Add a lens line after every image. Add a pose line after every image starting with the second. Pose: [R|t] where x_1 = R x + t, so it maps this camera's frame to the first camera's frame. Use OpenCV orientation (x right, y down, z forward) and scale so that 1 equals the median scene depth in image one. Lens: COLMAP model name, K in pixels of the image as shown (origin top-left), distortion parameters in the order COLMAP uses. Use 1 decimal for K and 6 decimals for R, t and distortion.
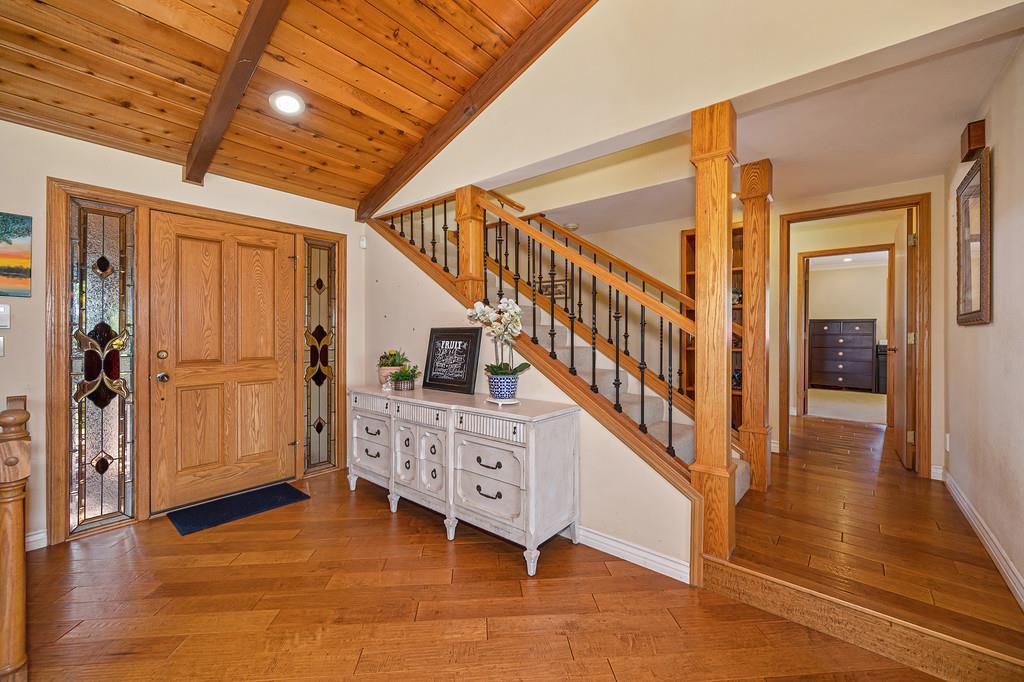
lens RADIAL K [[416.0, 0, 512.0], [0, 416.0, 341.0], [0, 0, 1]] dist [-0.000786, -0.000376]
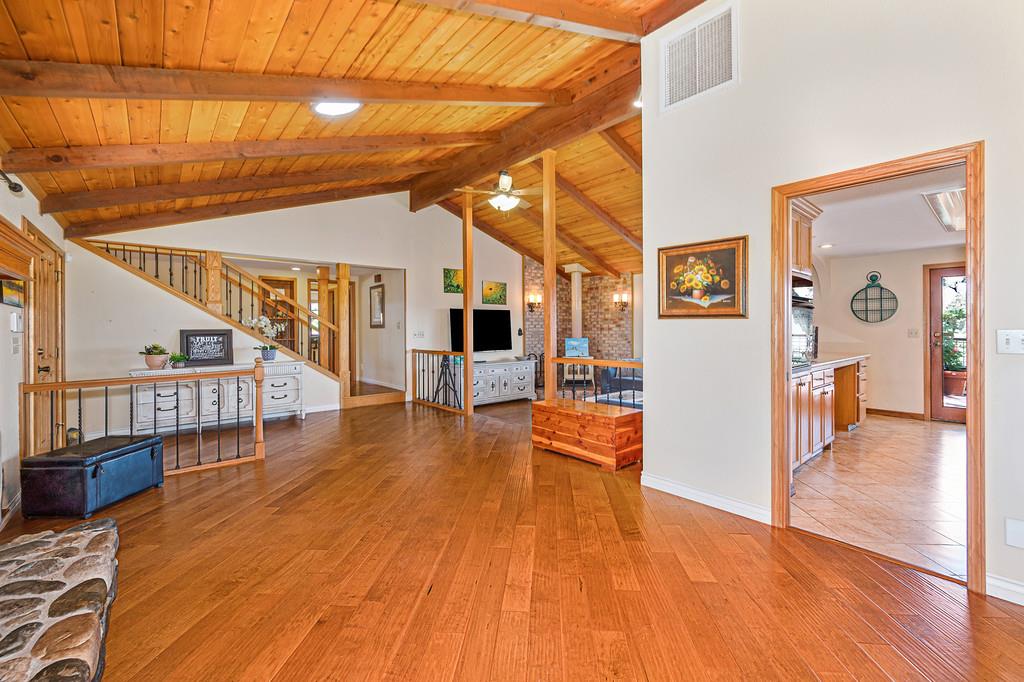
lens RADIAL K [[417.2, 0, 511.5], [0, 417.2, 326.9], [0, 0, 1]] dist [-0.000309, -0.000035]
pose [[0.168374, -0.005476, 0.985708, -1.722770], [0.014023, 0.999897, 0.003159, -0.031392], [-0.985623, 0.013291, 0.168434, -0.600671]]
